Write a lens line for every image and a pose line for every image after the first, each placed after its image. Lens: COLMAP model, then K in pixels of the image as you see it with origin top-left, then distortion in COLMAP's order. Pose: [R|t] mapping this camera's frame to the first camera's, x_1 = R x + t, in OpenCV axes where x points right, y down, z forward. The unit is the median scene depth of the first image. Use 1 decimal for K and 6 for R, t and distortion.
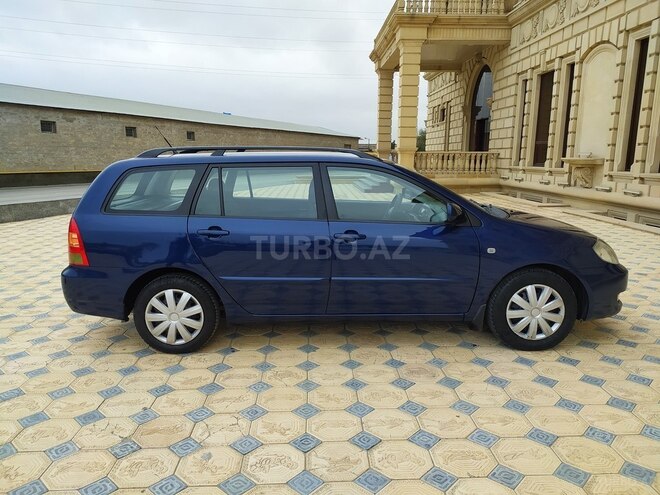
lens RADIAL K [[498.3, 0, 336.0], [0, 498.3, 244.1], [0, 0, 1]] dist [0.068877, -0.076141]
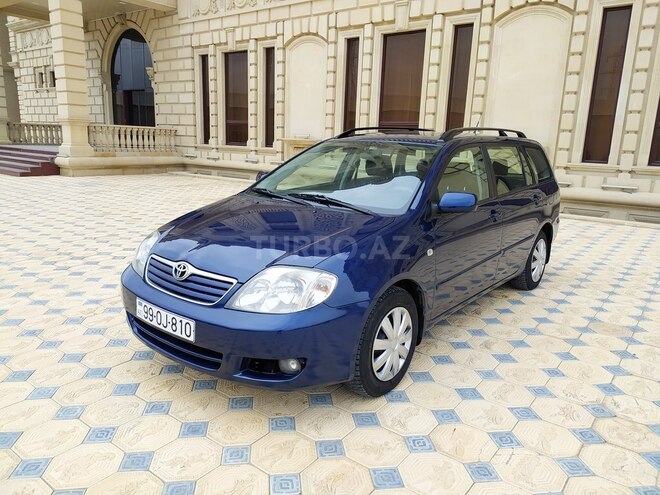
lens RADIAL K [[490.6, 0, 330.0], [0, 490.6, 247.5], [0, 0, 1]] dist [0.071153, -0.077741]
pose [[0.635196, -0.150885, 0.757469, -0.272418], [0.107335, 0.988460, 0.106888, -0.035899], [-0.764856, 0.013408, 0.644061, 0.212749]]
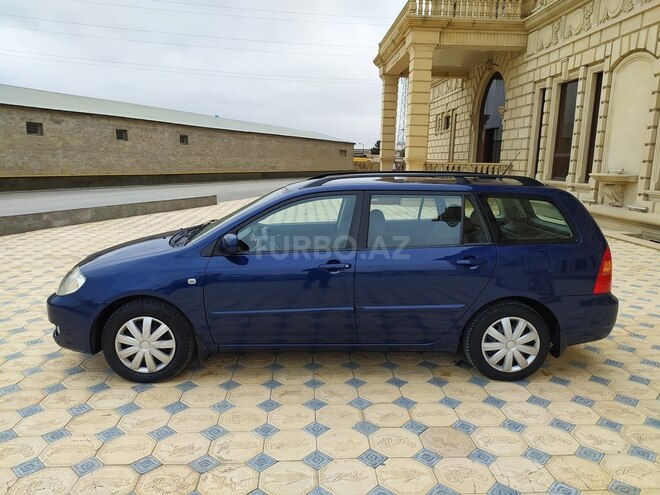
lens RADIAL K [[496.9, 0, 333.7], [0, 496.9, 245.4], [0, 0, 1]] dist [0.056785, -0.058661]
pose [[0.999766, 0.012186, 0.017895, -0.033032], [-0.012123, 0.999920, -0.003613, -0.025163], [-0.017938, 0.003395, 0.999833, 0.070527]]
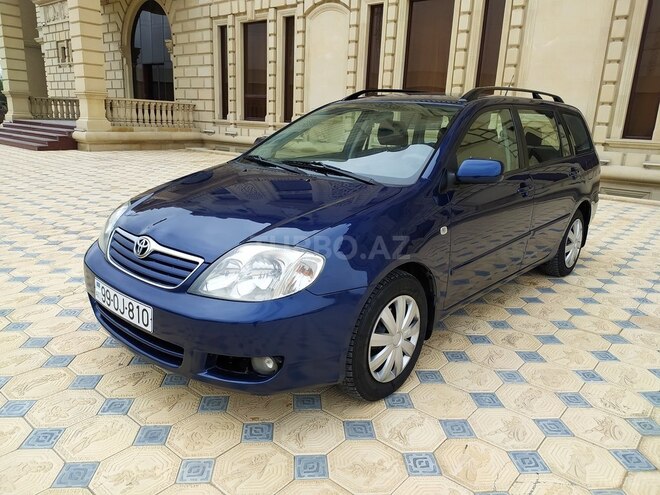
lens RADIAL K [[489.6, 0, 328.9], [0, 489.6, 248.2], [0, 0, 1]] dist [0.064427, -0.069854]
pose [[0.676179, -0.169965, 0.716864, -0.242015], [0.097177, 0.985099, 0.141901, -0.029683], [-0.730300, -0.026288, 0.682620, 0.225195]]
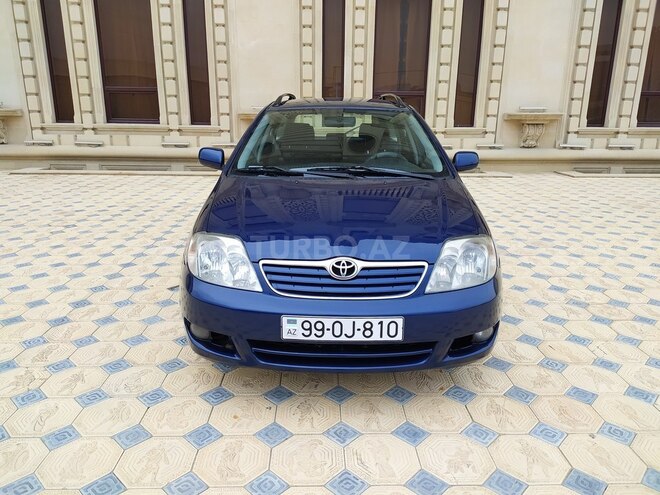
lens RADIAL K [[489.6, 0, 328.9], [0, 489.6, 248.2], [0, 0, 1]] dist [0.064427, -0.069854]
pose [[0.012399, -0.268679, 0.963150, -0.312753], [0.169402, 0.949865, 0.262792, -0.059042], [-0.985469, 0.159901, 0.057292, 0.359167]]
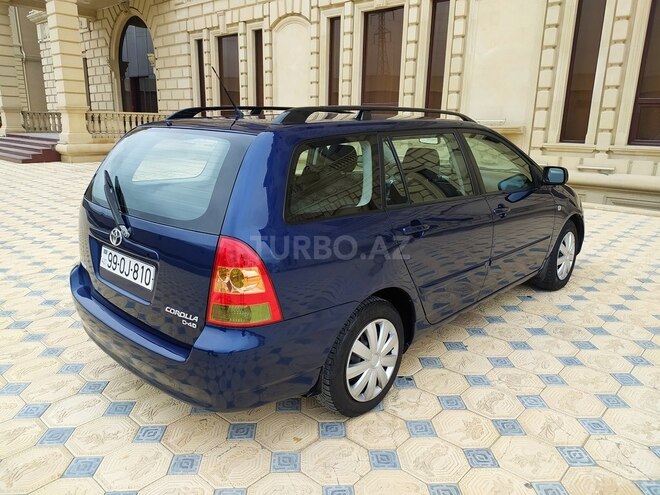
lens RADIAL K [[489.6, 0, 328.9], [0, 489.6, 248.2], [0, 0, 1]] dist [0.064427, -0.069854]
pose [[0.700039, -0.174040, 0.692572, -0.199522], [0.114728, 0.984658, 0.131475, -0.025097], [-0.704828, -0.012581, 0.709266, 0.141473]]
